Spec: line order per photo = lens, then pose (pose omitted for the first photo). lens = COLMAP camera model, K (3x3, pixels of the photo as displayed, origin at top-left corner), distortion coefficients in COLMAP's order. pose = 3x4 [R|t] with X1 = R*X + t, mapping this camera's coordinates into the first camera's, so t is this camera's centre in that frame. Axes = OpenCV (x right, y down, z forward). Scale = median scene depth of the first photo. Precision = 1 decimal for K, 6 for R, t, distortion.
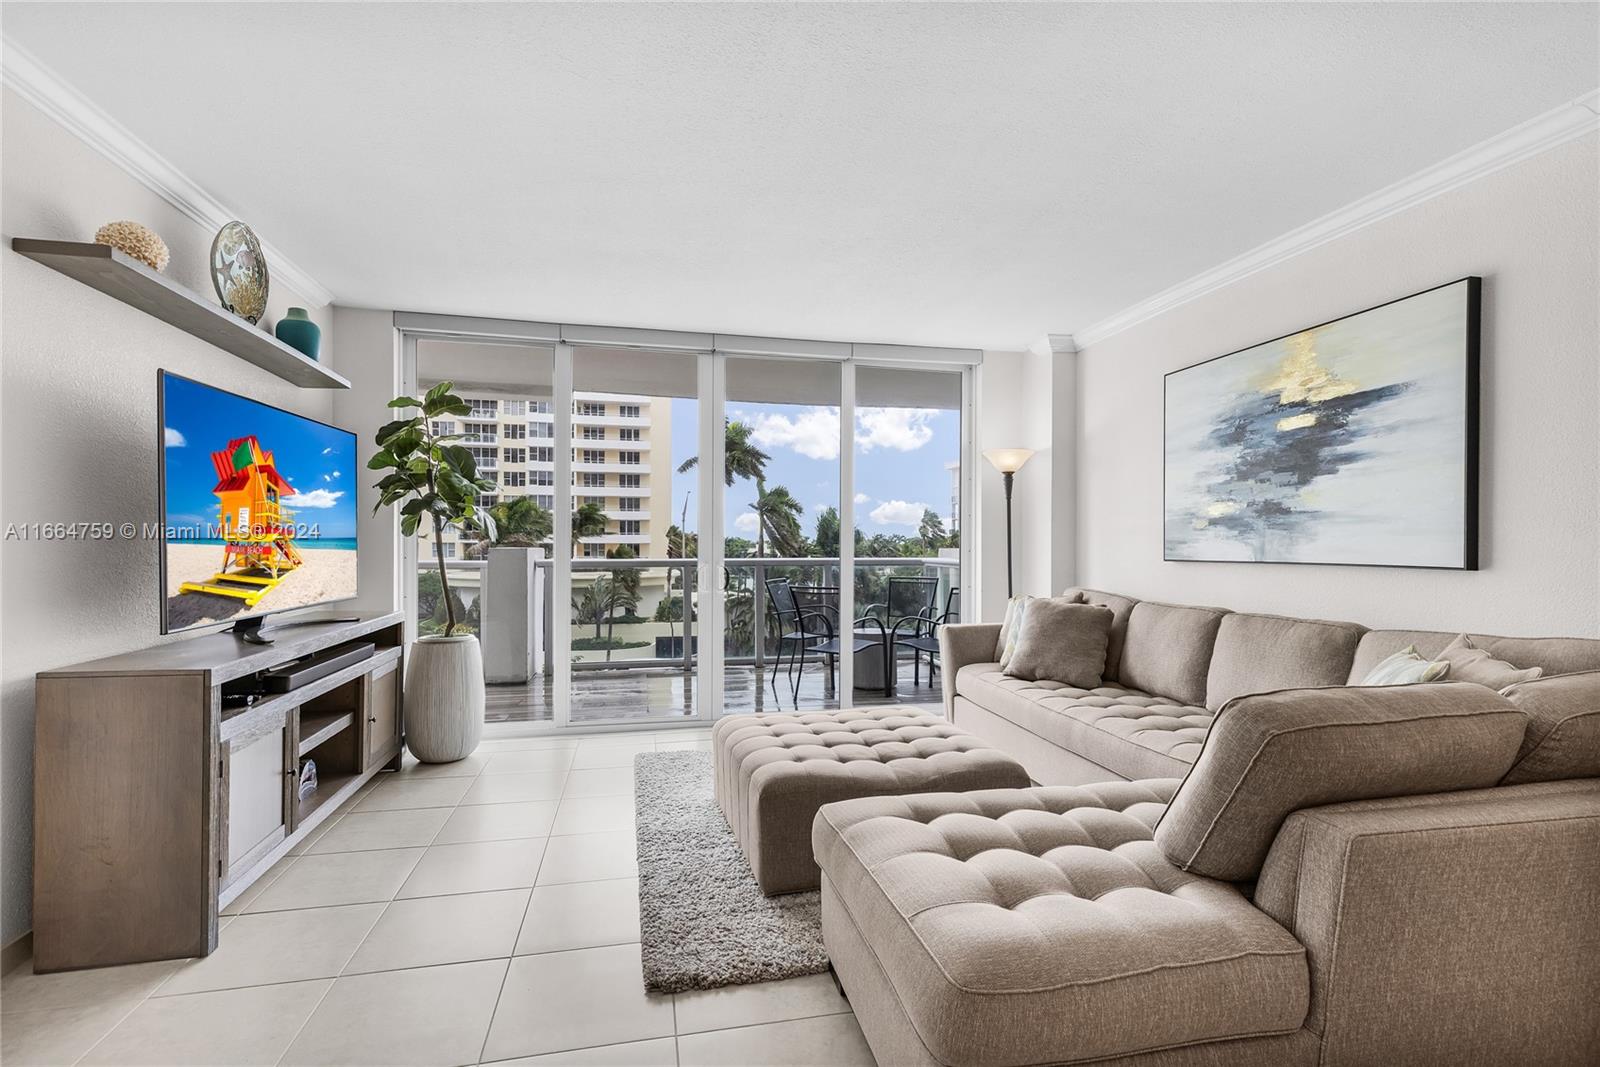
lens RADIAL K [[742.1, 0, 801.0], [0, 742.1, 545.3], [0, 0, 1]] dist [0.008805, -0.003168]
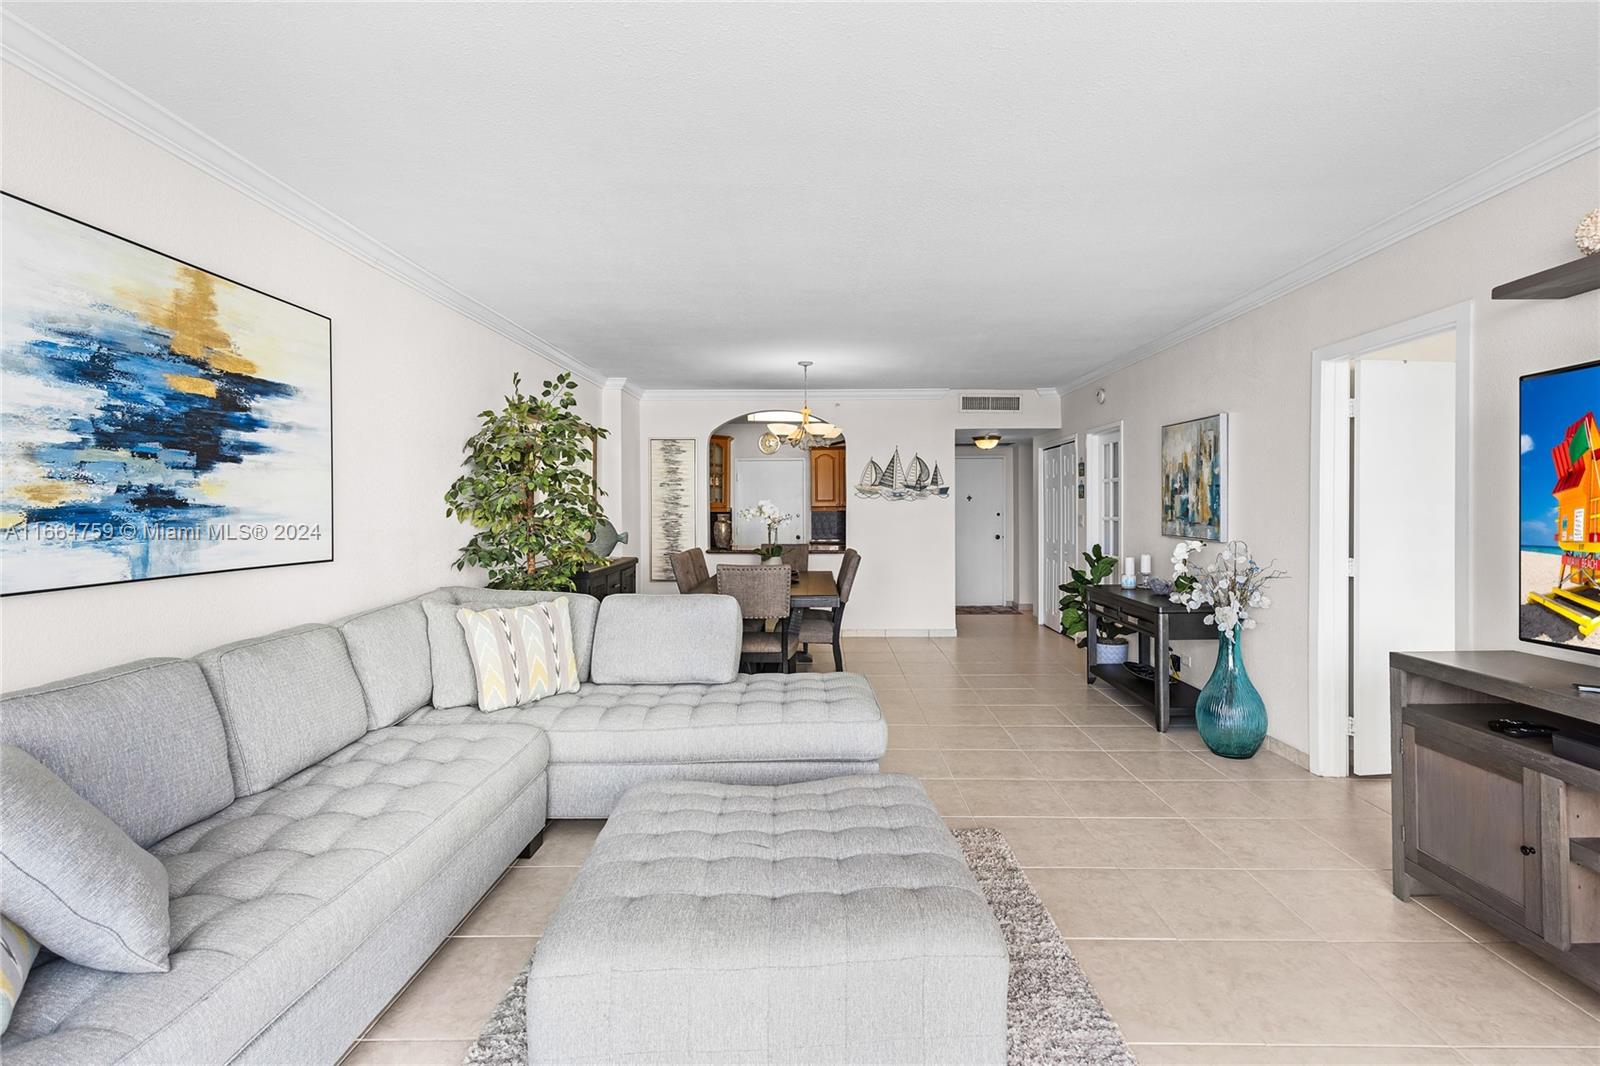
lens RADIAL K [[742.1, 0, 816.4], [0, 742.1, 508.3], [0, 0, 1]] dist [0.008805, -0.003168]
pose [[-0.975967, -0.000288, 0.217920, -0.101037], [-0.000016, 0.999999, 0.001249, -0.040248], [-0.217920, 0.001215, -0.975966, 1.493071]]
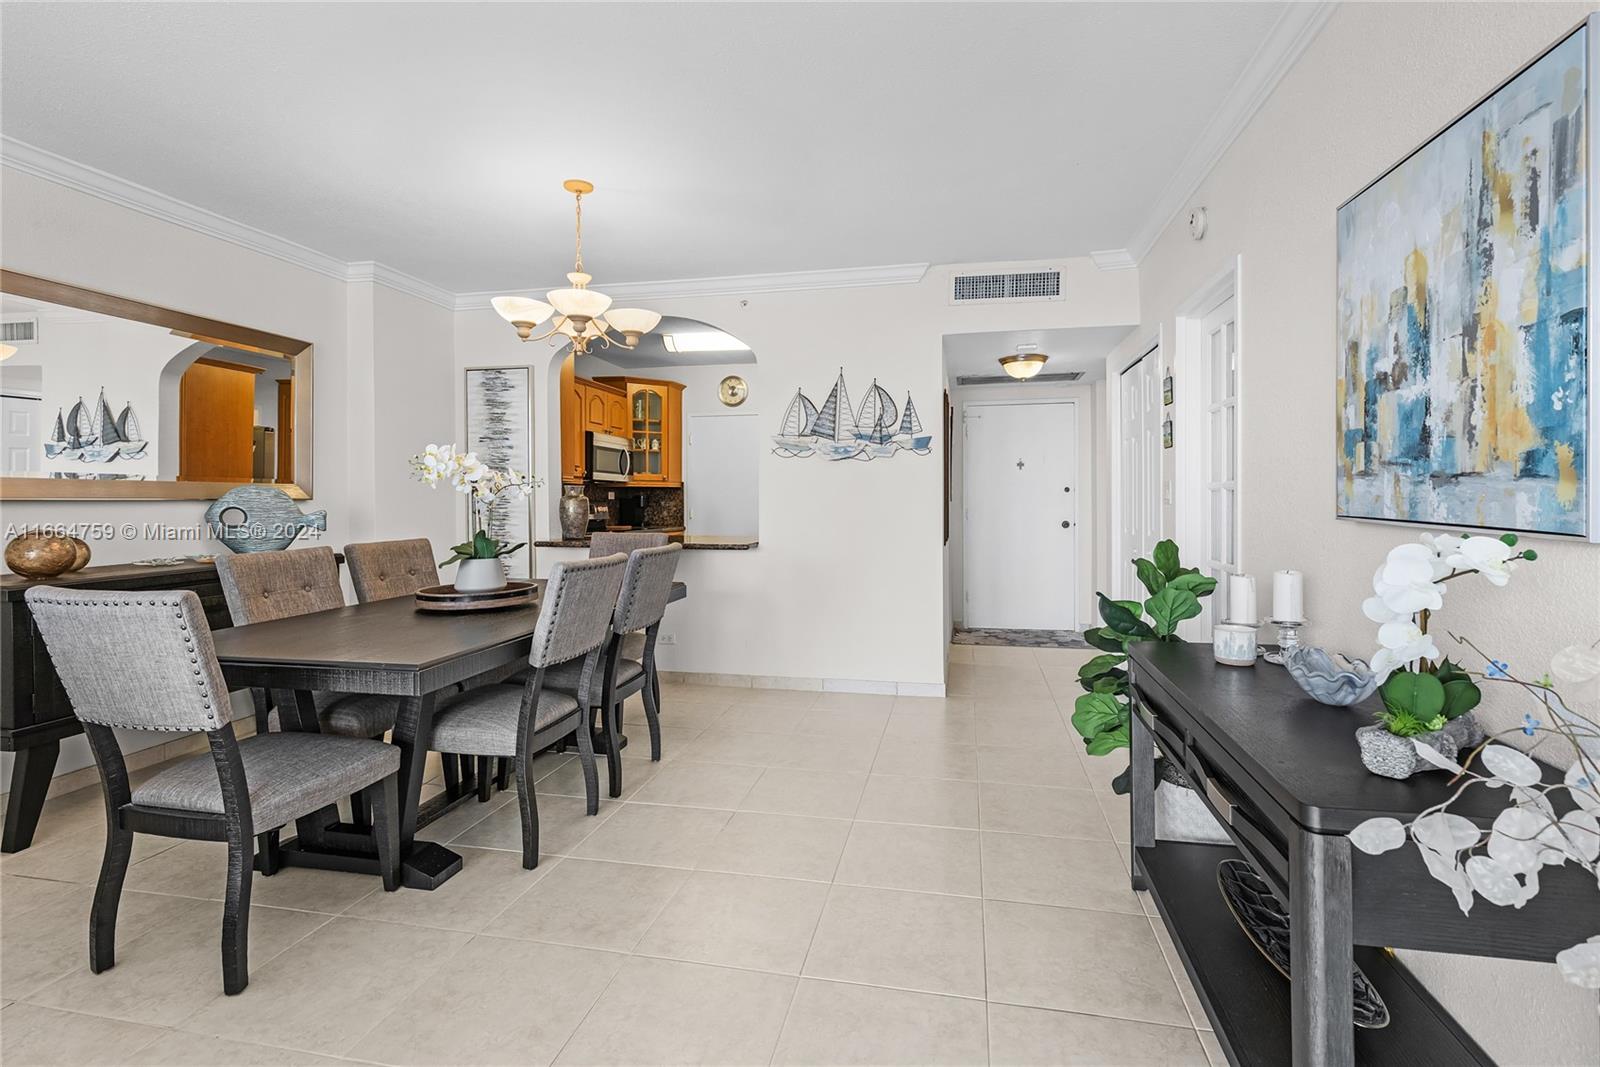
lens RADIAL K [[742.1, 0, 817.0], [0, 742.1, 501.2], [0, 0, 1]] dist [0.008805, -0.003168]
pose [[-0.916875, -0.002100, 0.399170, -0.335201], [0.001293, 0.999965, 0.008230, 0.000462], [-0.399173, 0.008062, -0.916840, 0.476638]]
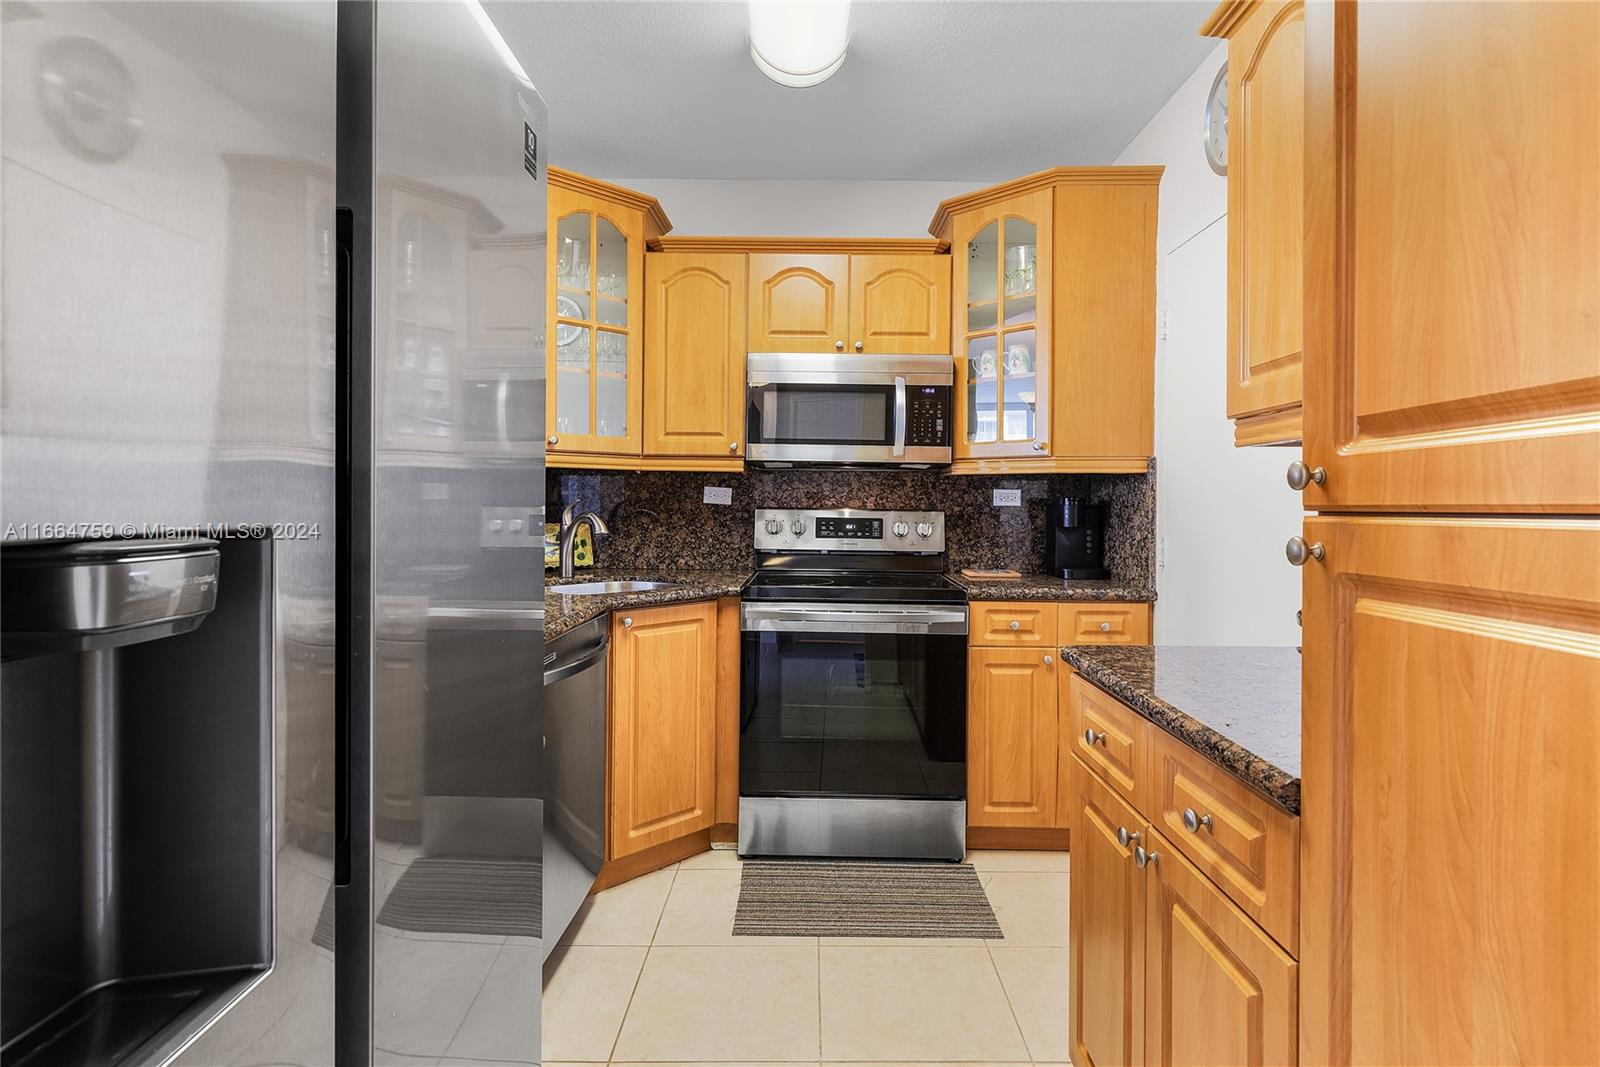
lens RADIAL K [[818.5, 0, 799.1], [0, 818.5, 508.1], [0, 0, 1]] dist [-0.003092, -0.000059]
pose [[0.237818, -0.010689, 0.971251, 0.039324], [-0.001846, 0.999933, 0.011457, 0.002652], [-0.971308, -0.004518, 0.237782, -1.207003]]
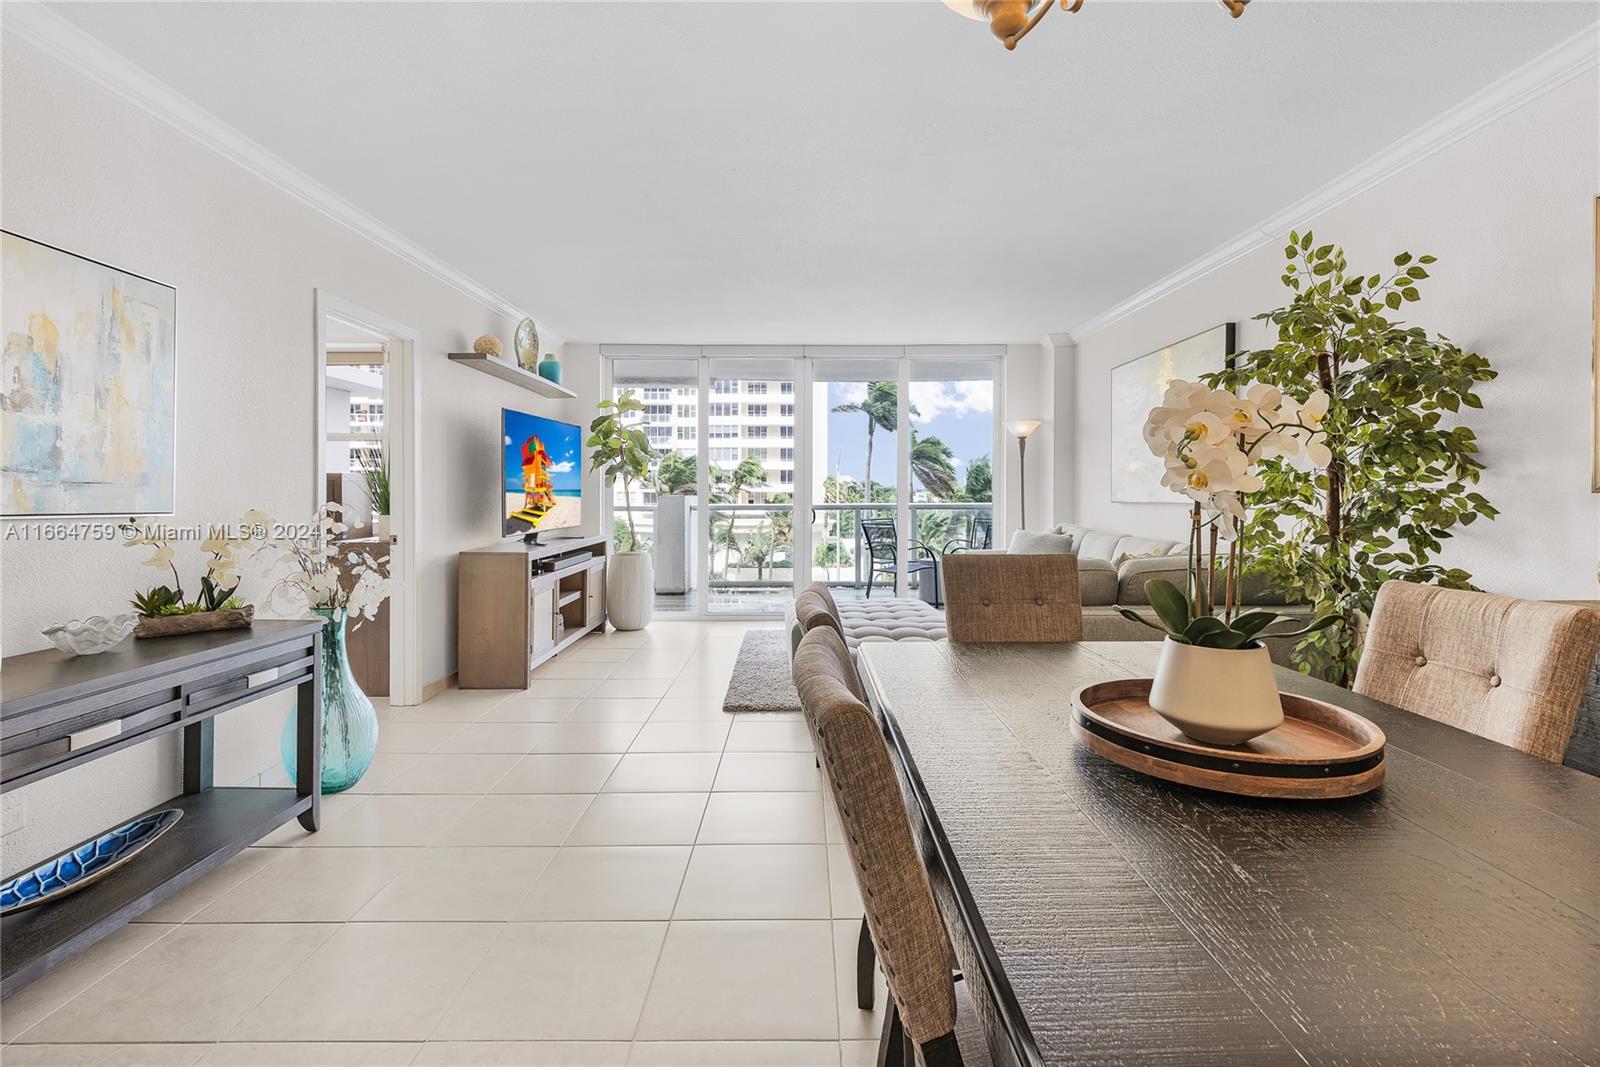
lens RADIAL K [[742.1, 0, 809.2], [0, 742.1, 491.4], [0, 0, 1]] dist [0.008805, -0.003168]
pose [[0.978841, -0.004295, -0.204577, 0.255997], [0.003737, 0.999988, -0.003114, 0.002172], [0.204588, 0.002283, 0.978846, -0.552469]]
